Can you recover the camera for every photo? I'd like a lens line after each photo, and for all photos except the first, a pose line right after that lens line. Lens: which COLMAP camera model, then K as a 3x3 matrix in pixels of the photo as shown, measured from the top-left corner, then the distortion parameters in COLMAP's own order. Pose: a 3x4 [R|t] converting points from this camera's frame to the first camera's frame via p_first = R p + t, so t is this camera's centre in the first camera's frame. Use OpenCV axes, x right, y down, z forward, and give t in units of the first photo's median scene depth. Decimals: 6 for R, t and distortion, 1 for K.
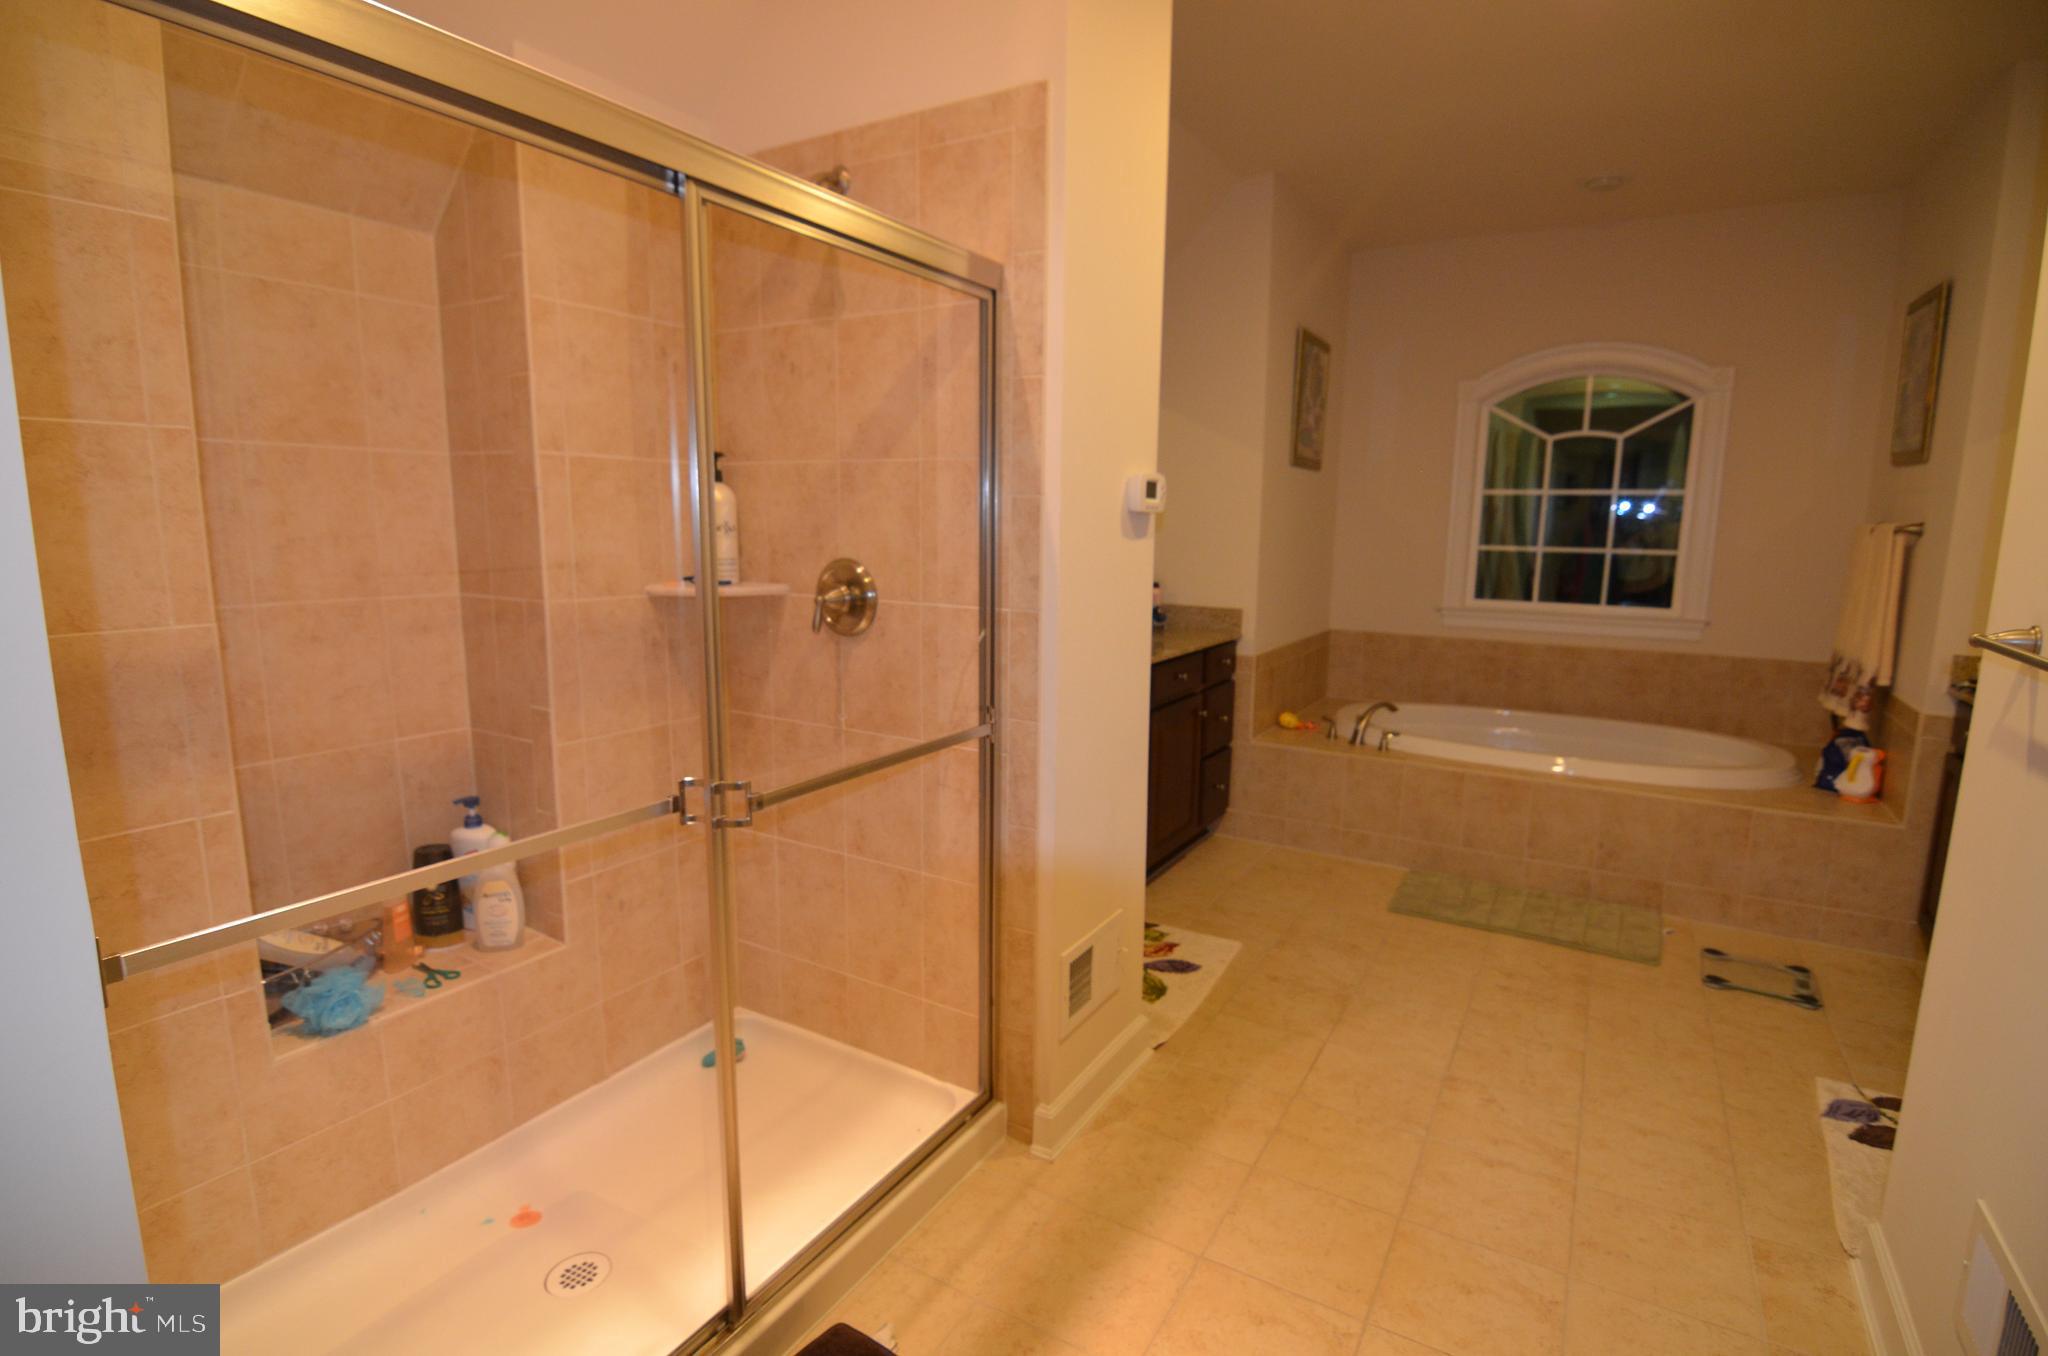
lens RADIAL K [[981.4, 0, 1039.4], [0, 981.4, 676.3], [0, 0, 1]] dist [-0.006397, -0.010733]
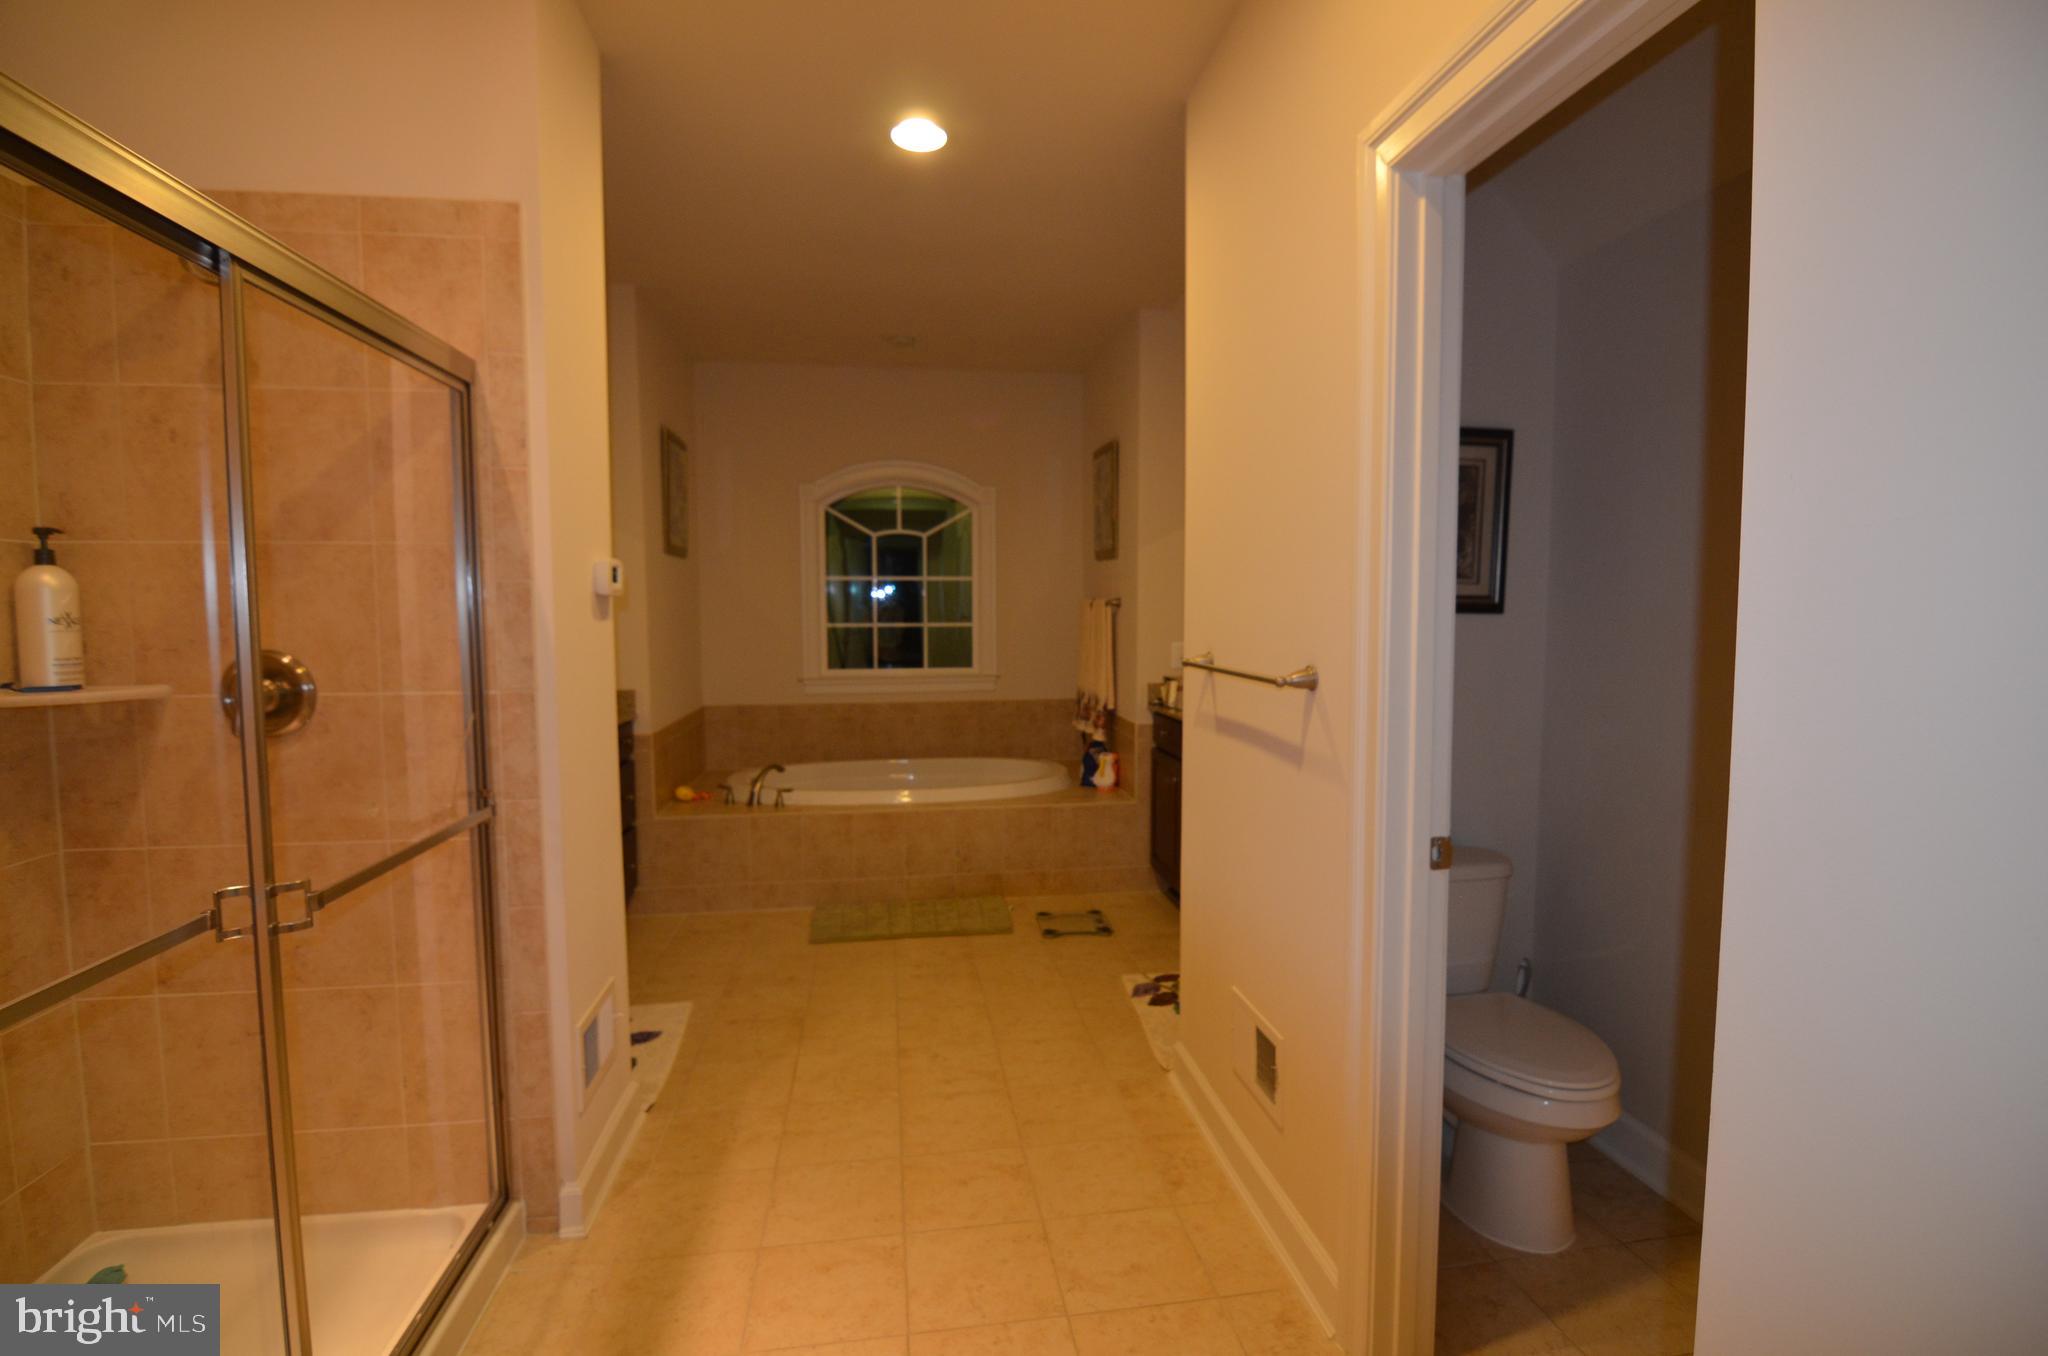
lens RADIAL K [[981.4, 0, 1043.0], [0, 981.4, 676.3], [0, 0, 1]] dist [-0.006397, -0.010733]
pose [[0.770860, -0.060334, 0.634141, -0.142778], [0.114849, 0.992354, -0.045195, 0.016012], [-0.626566, 0.107669, 0.771895, -0.079478]]
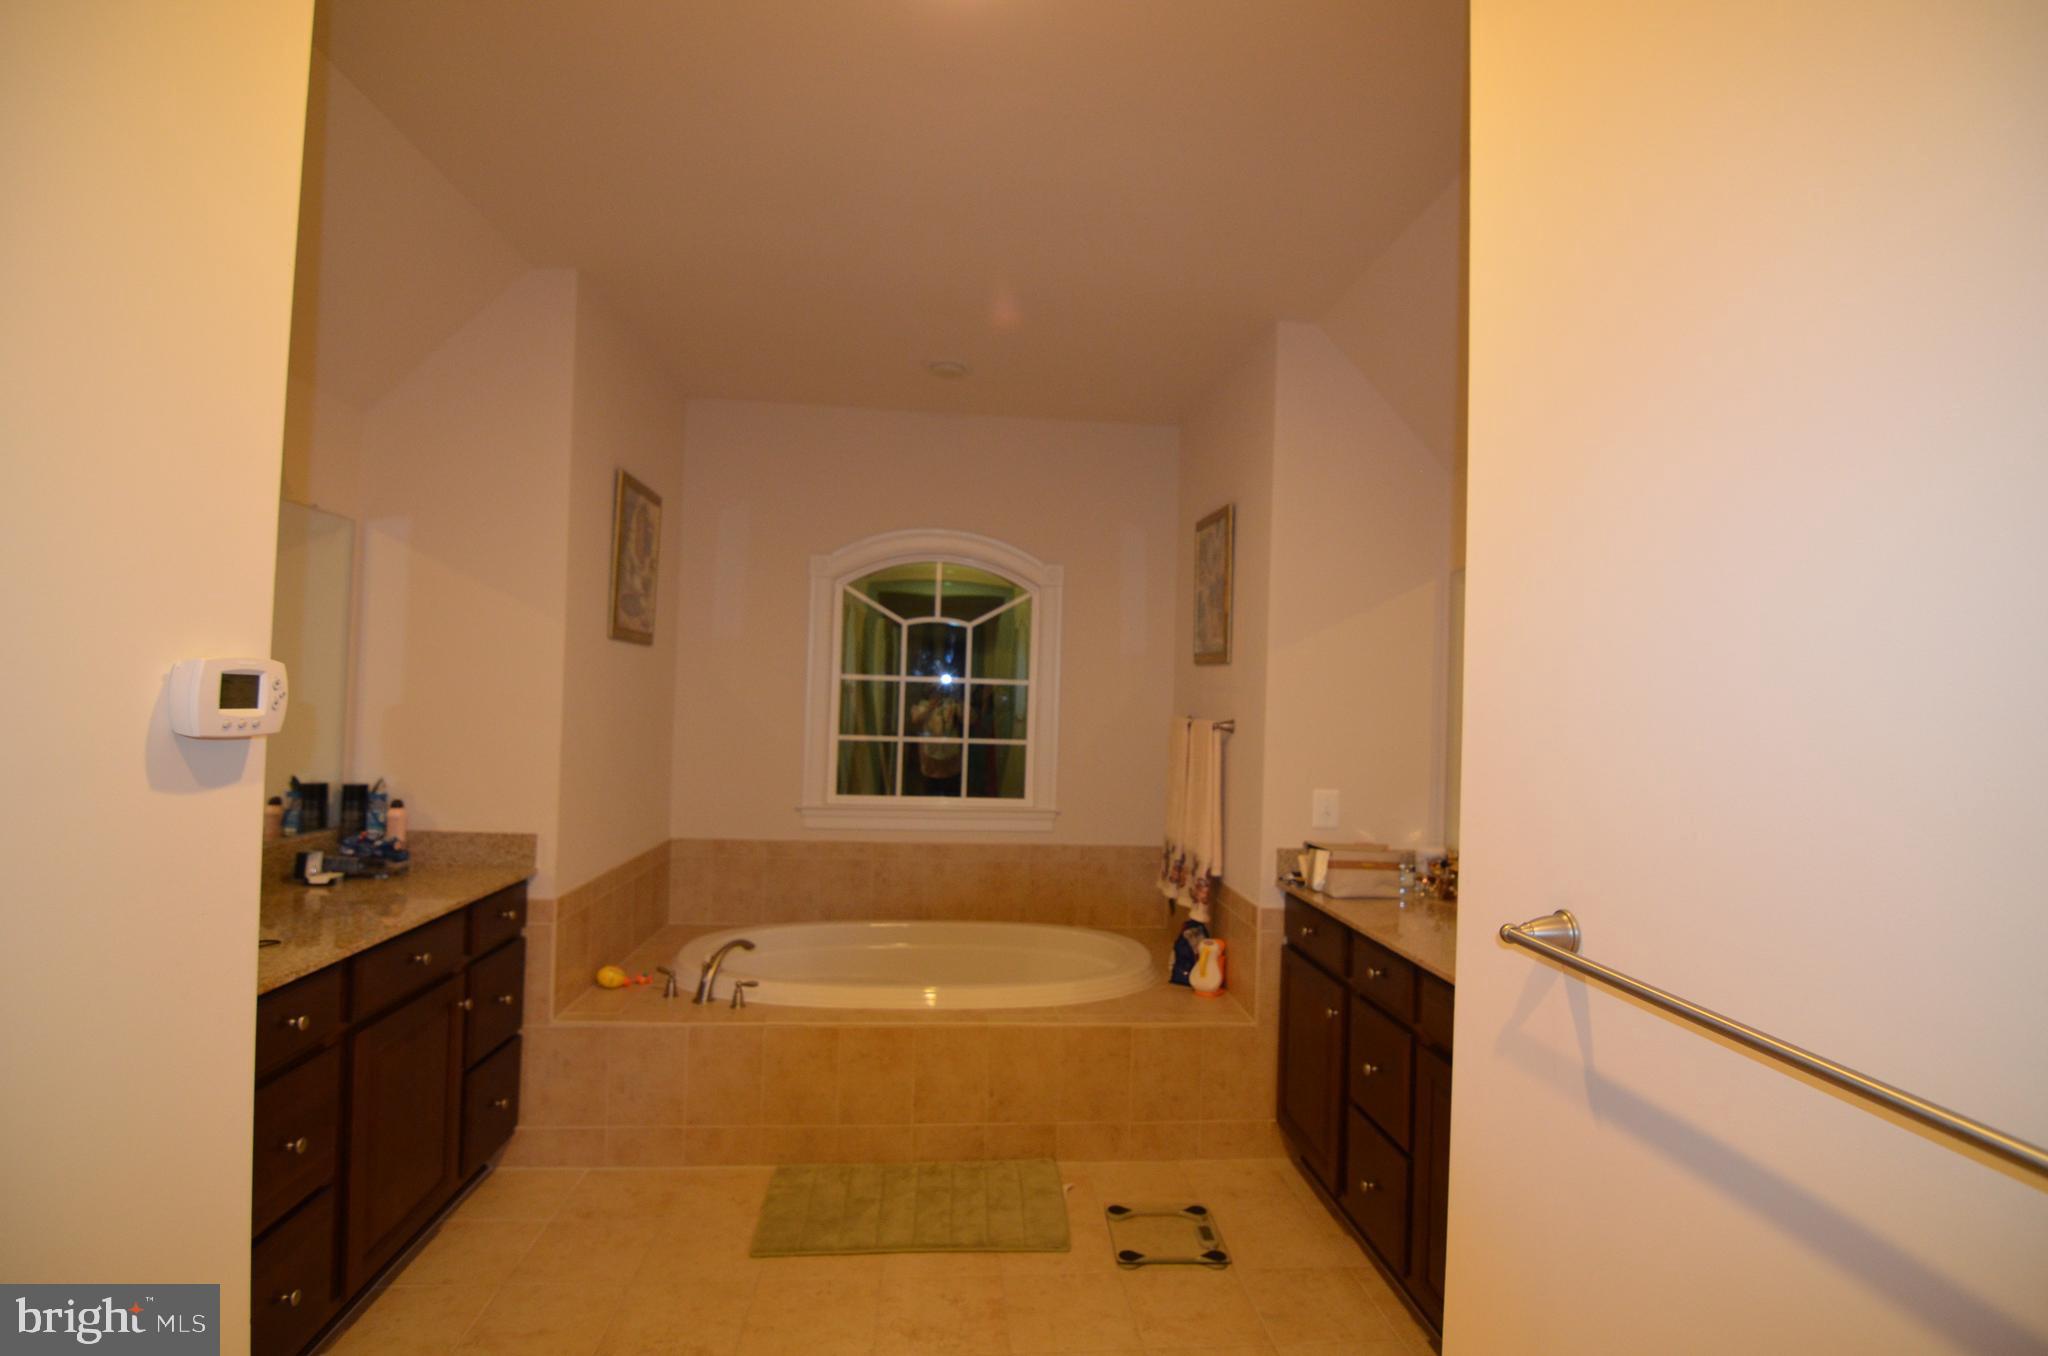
lens RADIAL K [[981.4, 0, 1038.3], [0, 981.4, 673.8], [0, 0, 1]] dist [-0.006397, -0.010733]
pose [[0.809098, 0.026478, 0.587077, 0.101347], [0.073677, 0.986532, -0.146034, -0.065646], [-0.583037, 0.161410, 0.796251, 0.252054]]
